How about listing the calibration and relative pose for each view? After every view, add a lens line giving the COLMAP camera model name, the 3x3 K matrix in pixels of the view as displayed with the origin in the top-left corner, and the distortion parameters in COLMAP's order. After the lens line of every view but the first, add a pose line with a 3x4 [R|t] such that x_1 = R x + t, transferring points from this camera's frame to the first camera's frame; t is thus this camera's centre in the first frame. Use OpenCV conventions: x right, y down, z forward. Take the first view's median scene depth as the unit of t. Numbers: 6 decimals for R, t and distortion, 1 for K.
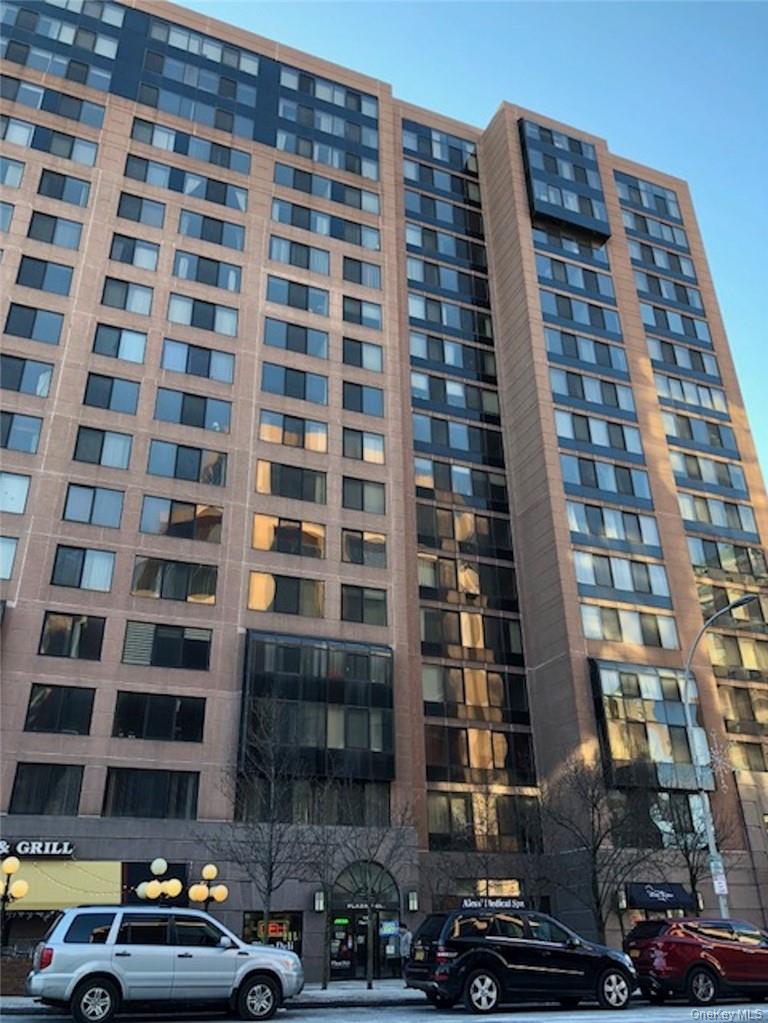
lens RADIAL K [[849.3, 0, 383.0], [0, 849.3, 508.8], [0, 0, 1]] dist [0.014936, 0.005875]
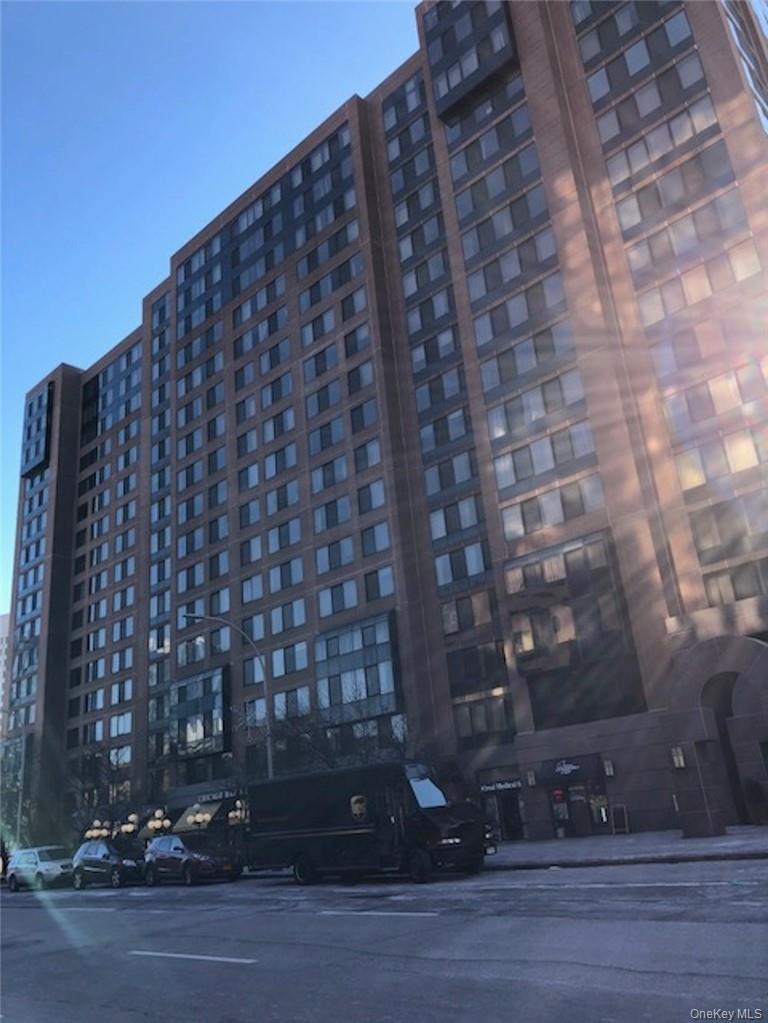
lens RADIAL K [[849.3, 0, 383.2], [0, 849.3, 512.7], [0, 0, 1]] dist [0.014936, 0.005875]
pose [[0.403506, -0.349427, -0.845626, 1.030400], [0.497210, 0.859577, -0.117939, 0.160844], [0.768092, -0.372865, 0.520583, 0.328941]]
